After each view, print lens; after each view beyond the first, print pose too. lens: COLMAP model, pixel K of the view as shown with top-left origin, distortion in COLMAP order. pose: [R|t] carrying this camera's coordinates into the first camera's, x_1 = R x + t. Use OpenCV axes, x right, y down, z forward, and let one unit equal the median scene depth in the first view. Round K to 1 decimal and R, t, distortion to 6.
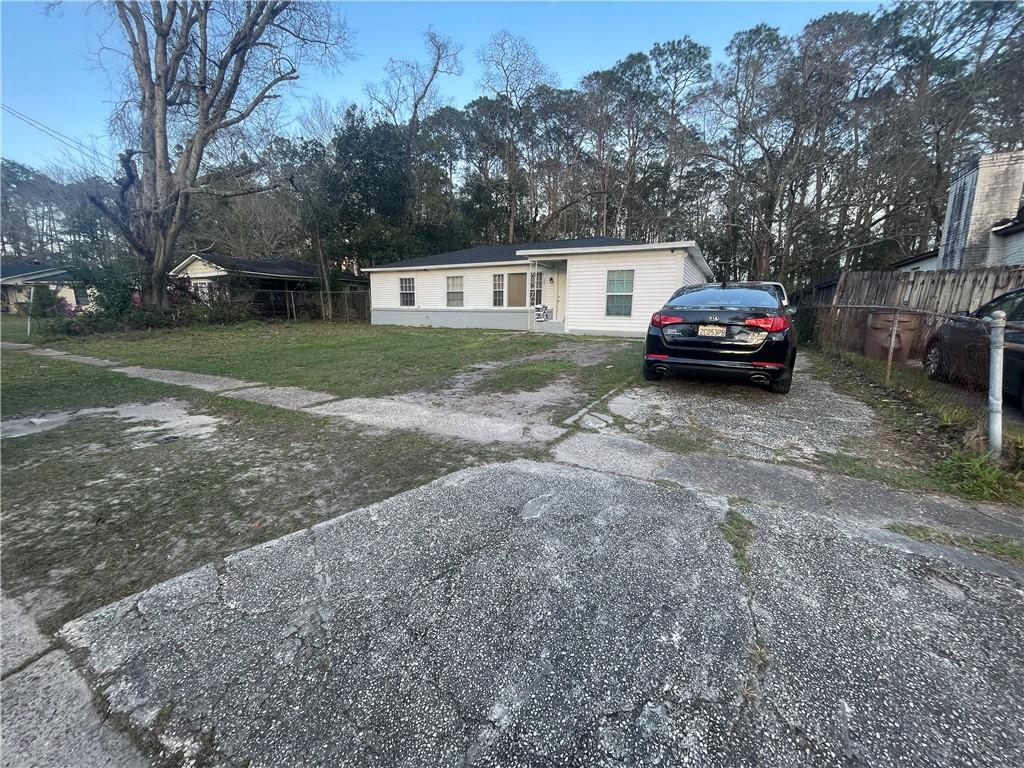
lens RADIAL K [[412.1, 0, 510.4], [0, 412.1, 387.2], [0, 0, 1]] dist [0.000197, 0.000312]
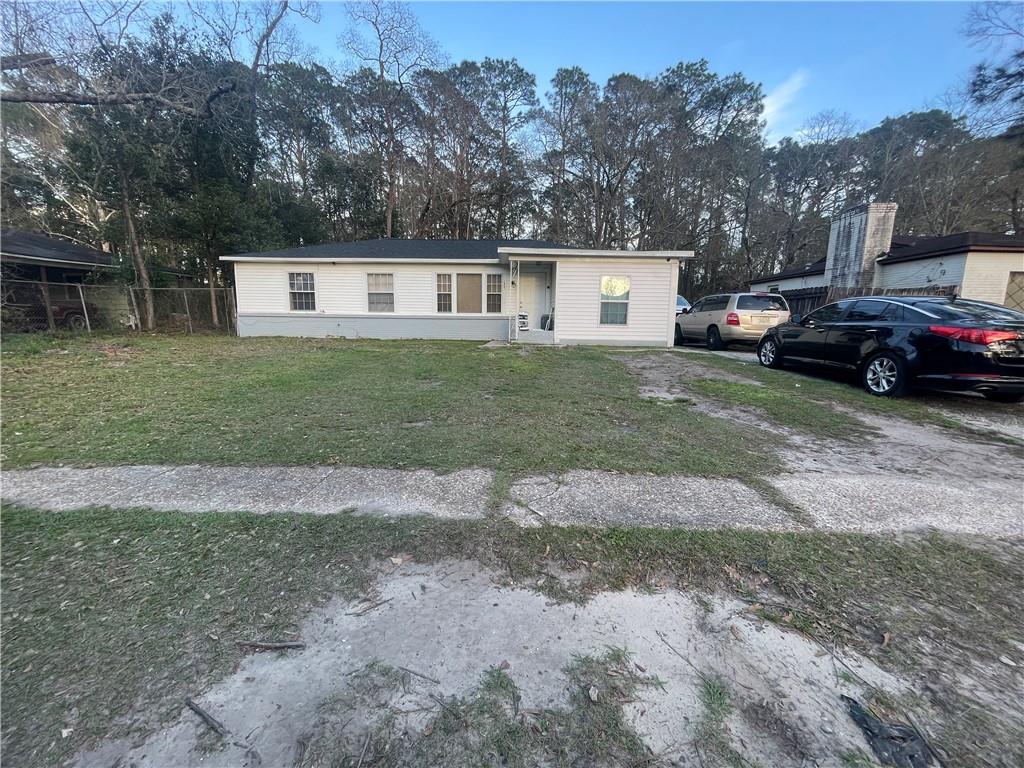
lens RADIAL K [[412.1, 0, 515.1], [0, 412.1, 385.6], [0, 0, 1]] dist [0.000197, 0.000312]
pose [[0.888915, -0.072064, 0.452367, -0.261722], [0.078421, 0.996909, 0.004714, -0.037278], [-0.451309, 0.031284, 0.891819, 0.178823]]
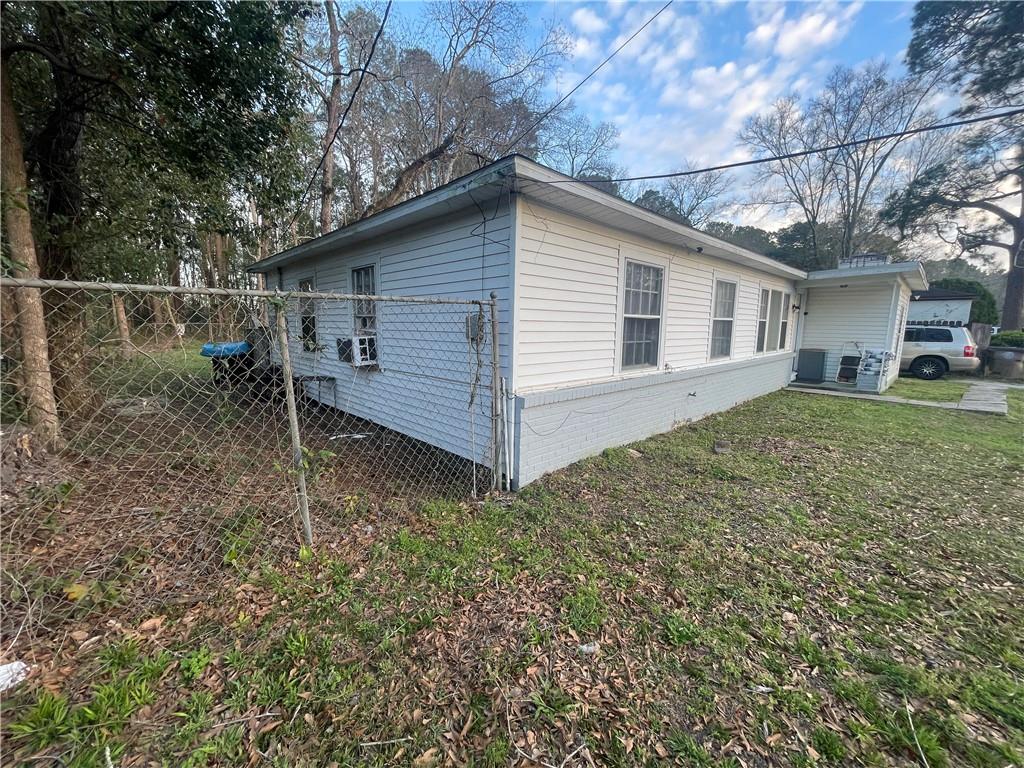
lens RADIAL K [[412.1, 0, 511.1], [0, 412.1, 382.7], [0, 0, 1]] dist [0.000197, 0.000312]
pose [[0.309192, -0.123923, 0.942891, -0.538921], [0.176914, 0.981662, 0.071005, -0.226545], [-0.934399, 0.144856, 0.325445, 1.015851]]
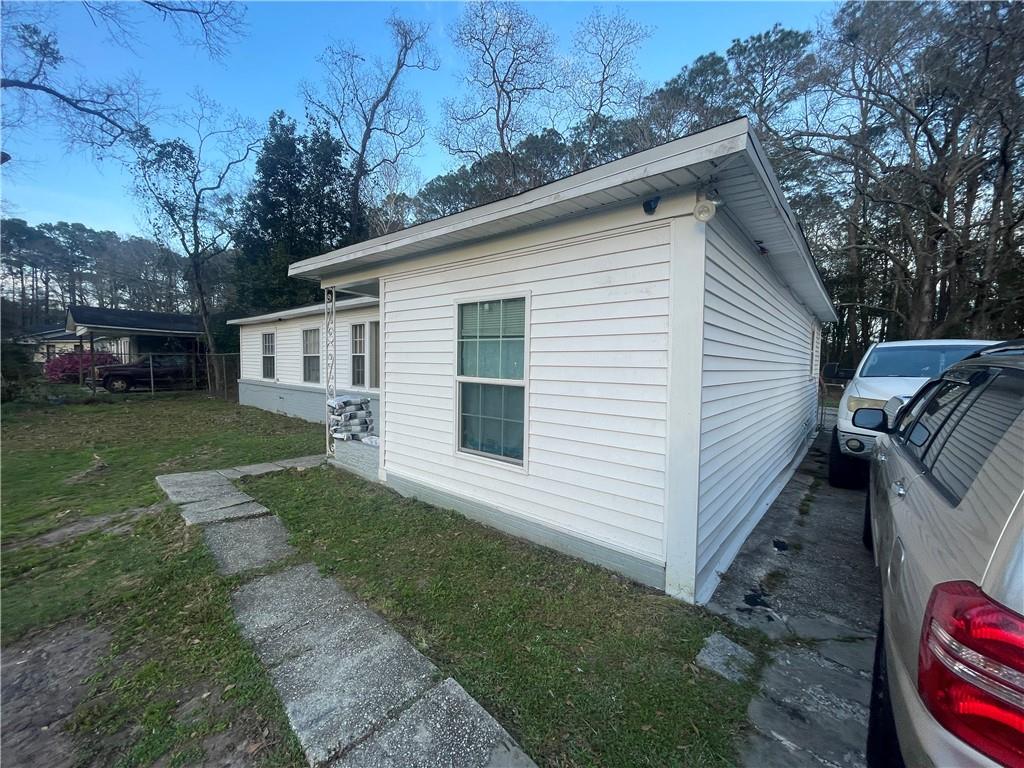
lens RADIAL K [[412.1, 0, 503.3], [0, 412.1, 390.0], [0, 0, 1]] dist [0.000197, 0.000312]
pose [[0.976545, 0.014910, -0.214798, 0.230342], [-0.039204, 0.993236, -0.109292, -0.128385], [0.211715, 0.115149, 0.970524, 0.490555]]
